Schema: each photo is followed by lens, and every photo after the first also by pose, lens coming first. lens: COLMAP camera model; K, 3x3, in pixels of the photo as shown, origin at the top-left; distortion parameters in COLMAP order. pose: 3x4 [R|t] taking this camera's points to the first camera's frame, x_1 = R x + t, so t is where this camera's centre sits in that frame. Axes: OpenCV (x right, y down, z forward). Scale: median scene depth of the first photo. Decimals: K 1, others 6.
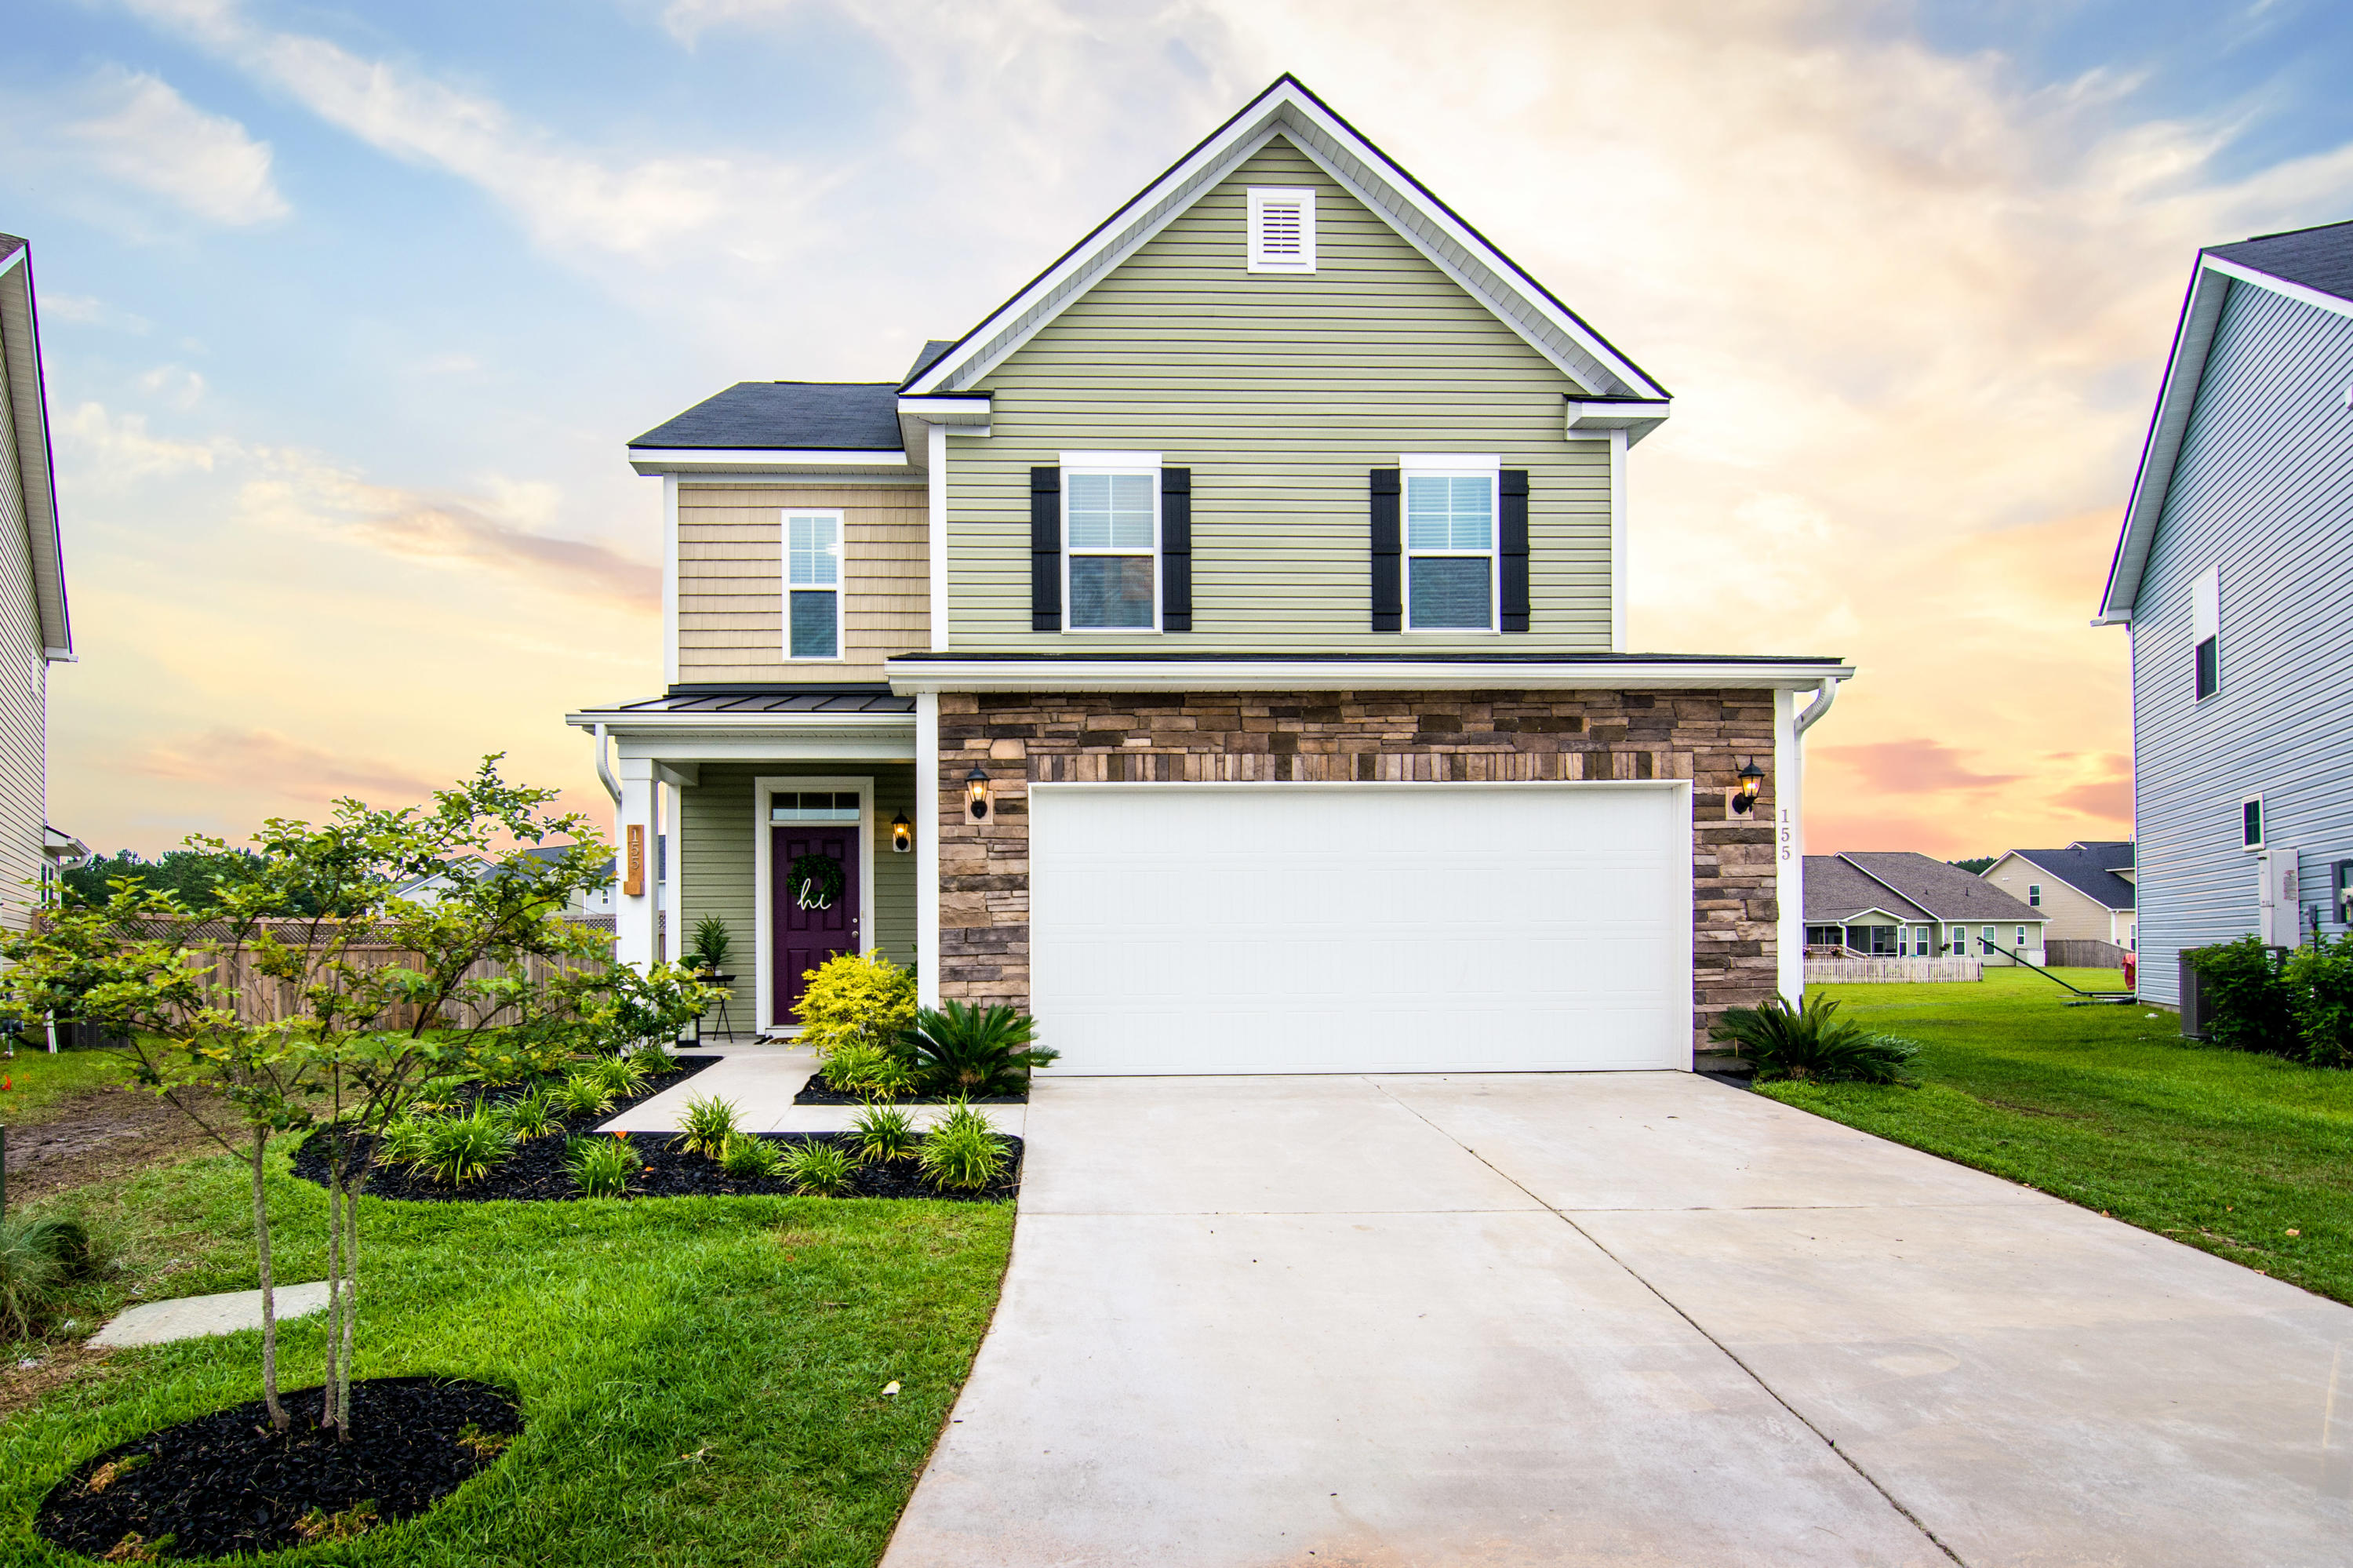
lens RADIAL K [[1081.5, 0, 1144.2], [0, 1081.5, 929.9], [0, 0, 1]] dist [-0.000844, -0.000889]
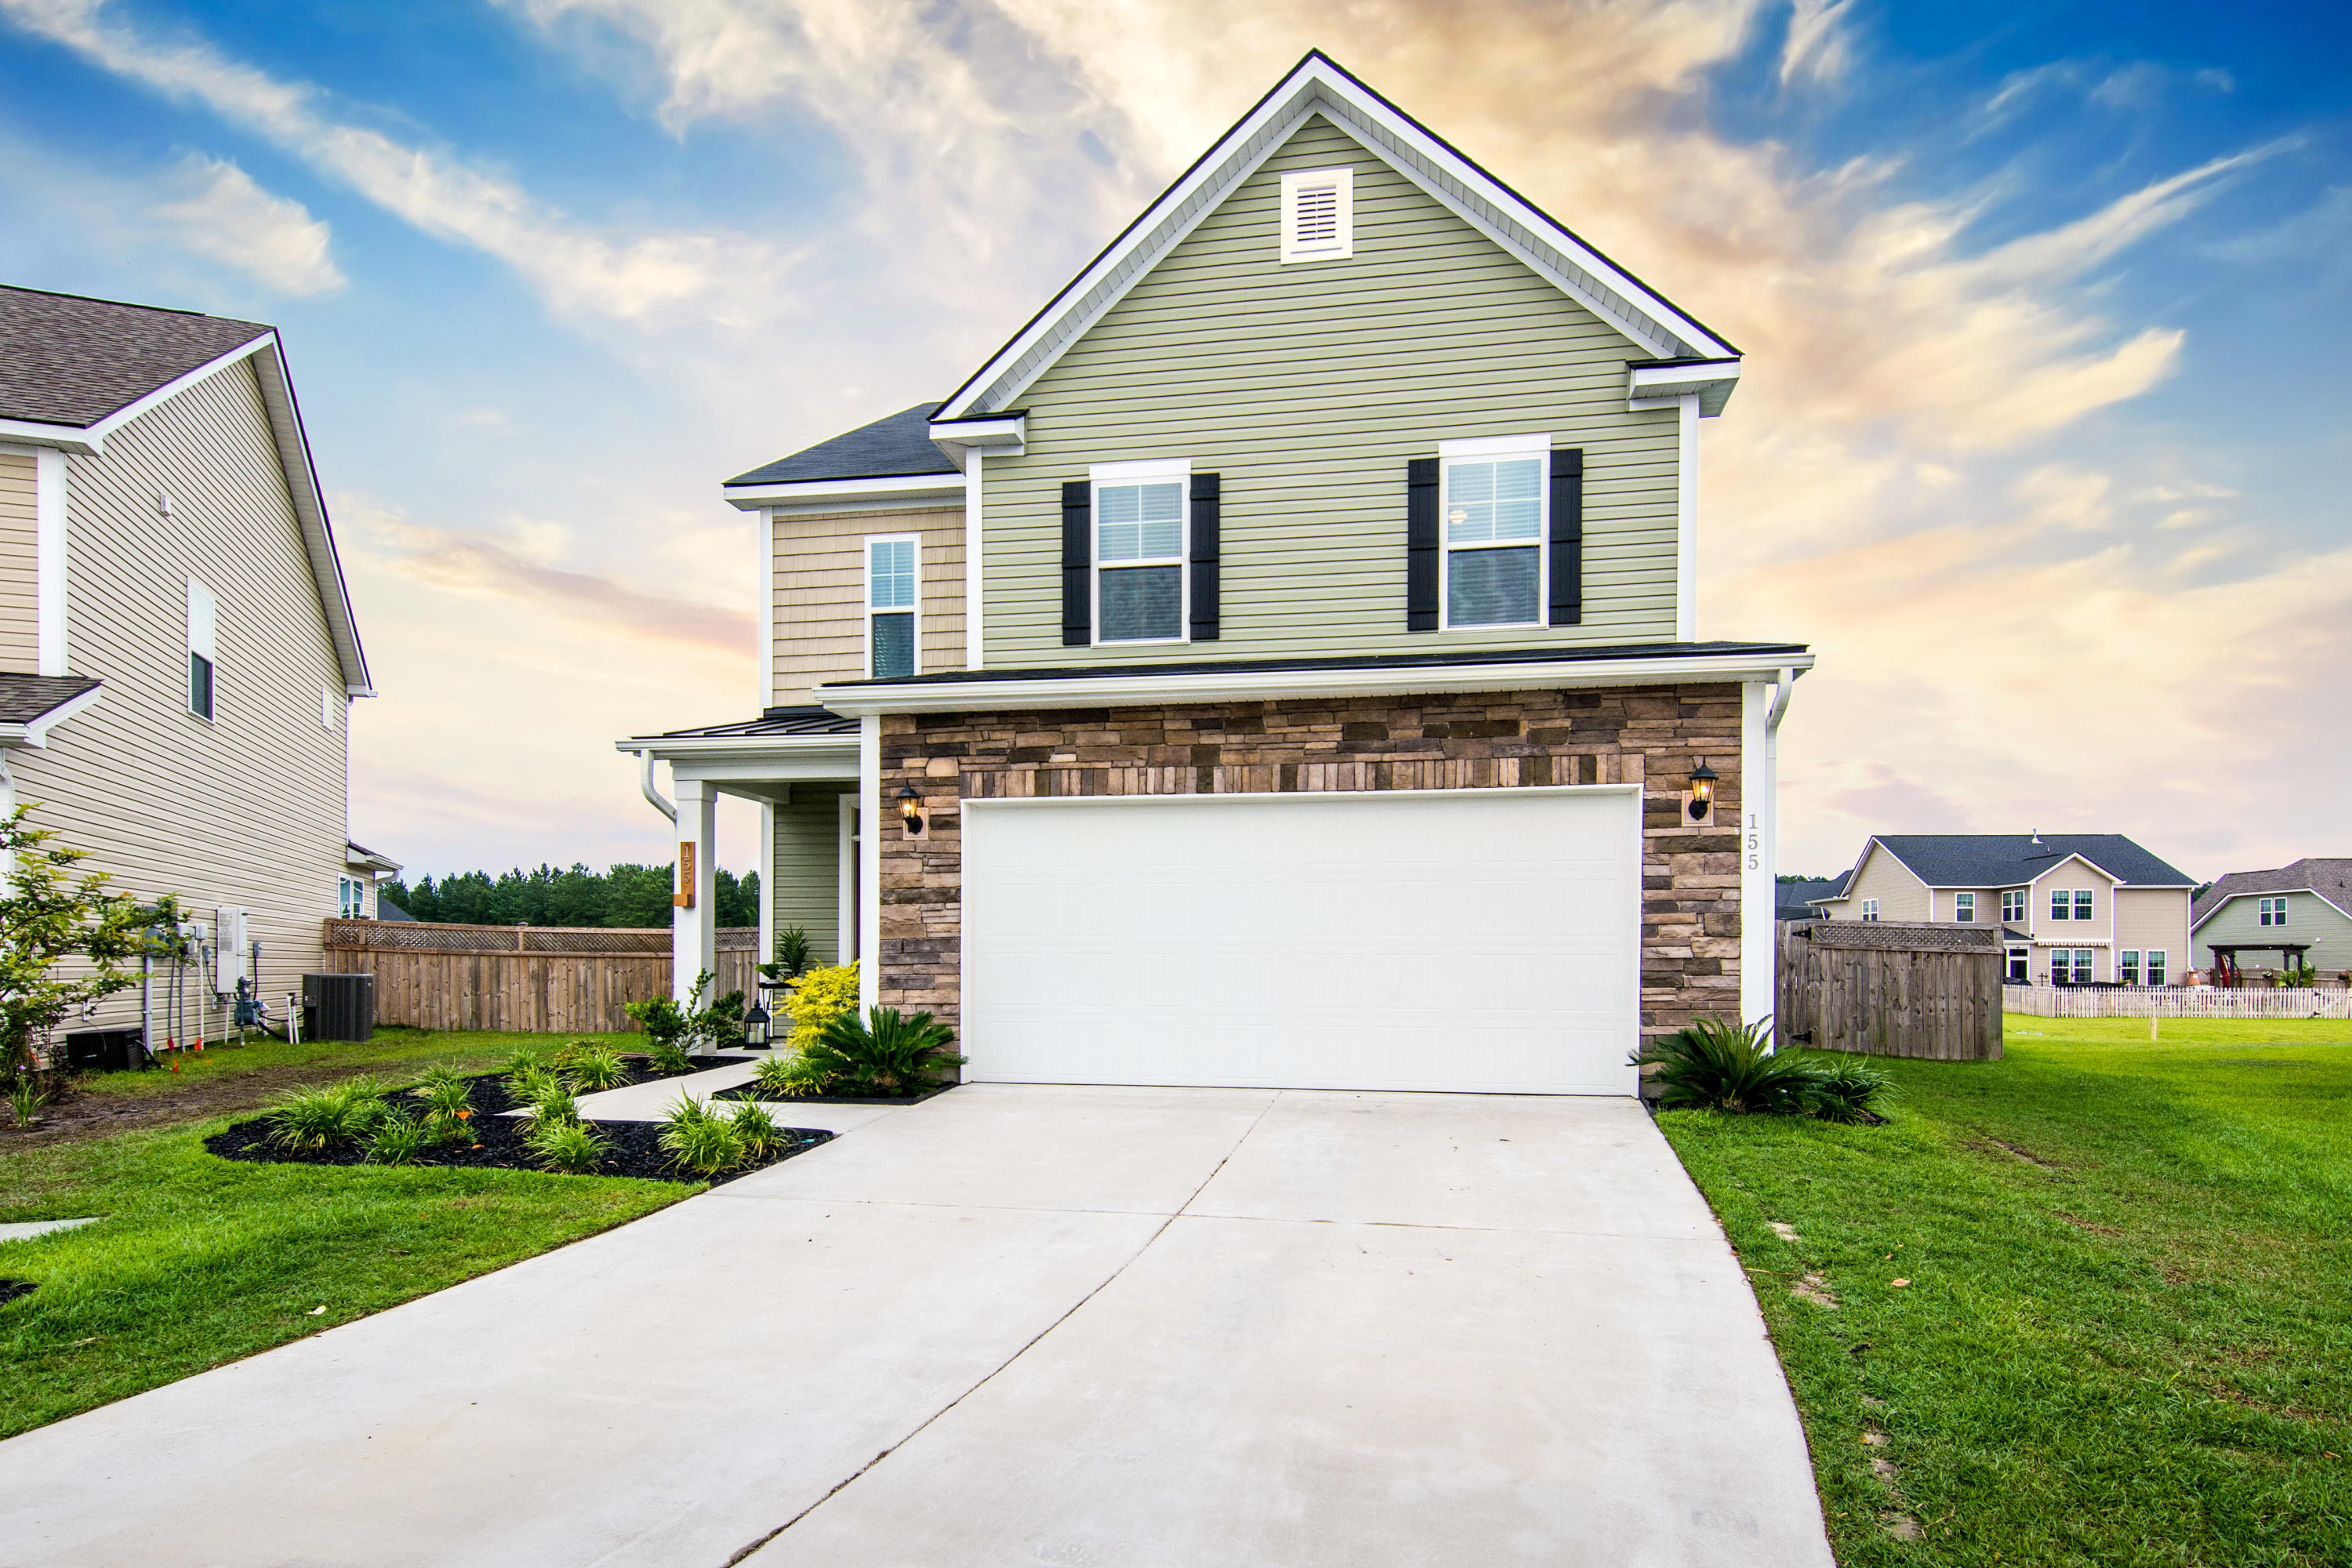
lens RADIAL K [[1123.0, 0, 1175.5], [0, 1123.0, 950.9], [0, 0, 1]] dist [0.018196, 0.000137]
pose [[0.982980, 0.008512, -0.183513, 0.293126], [-0.007326, 0.999948, 0.007140, 0.000386], [0.183564, -0.005674, 0.982991, -0.024320]]
